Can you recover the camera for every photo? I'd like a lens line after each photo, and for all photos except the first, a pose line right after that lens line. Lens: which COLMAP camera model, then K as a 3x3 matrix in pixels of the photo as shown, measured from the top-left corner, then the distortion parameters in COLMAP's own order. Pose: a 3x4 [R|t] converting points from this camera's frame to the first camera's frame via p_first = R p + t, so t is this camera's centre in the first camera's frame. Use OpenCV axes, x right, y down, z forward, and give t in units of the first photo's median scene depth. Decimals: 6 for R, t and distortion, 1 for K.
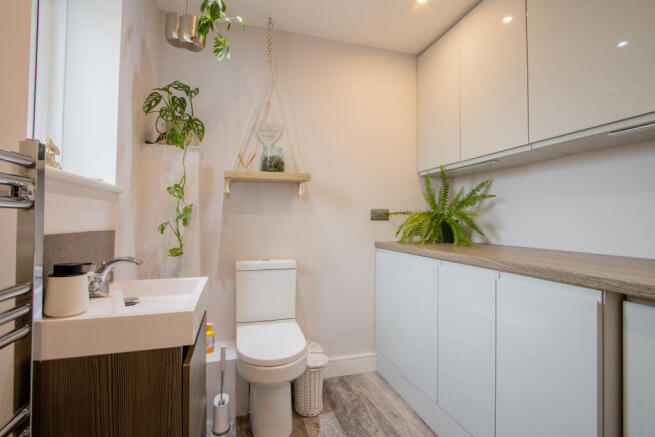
lens RADIAL K [[300.8, 0, 324.9], [0, 300.8, 213.3], [0, 0, 1]] dist [-0.019577, 0.000131]
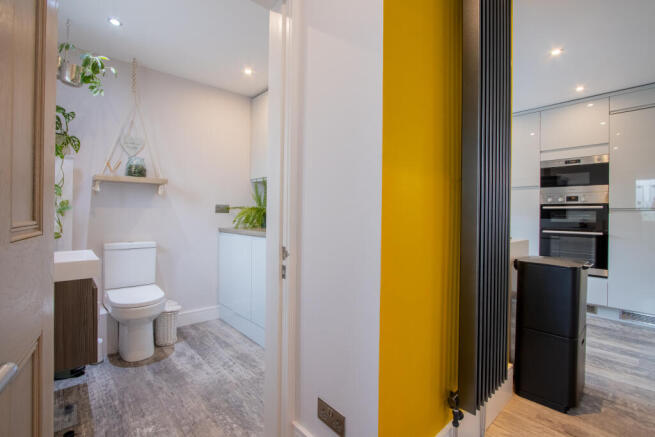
lens RADIAL K [[300.8, 0, 324.9], [0, 300.8, 213.3], [0, 0, 1]] dist [-0.019577, 0.000131]
pose [[0.907214, 0.003365, 0.420657, 0.029887], [-0.012810, 0.999725, 0.019630, -0.009288], [-0.420475, -0.023197, 0.907007, -0.565951]]
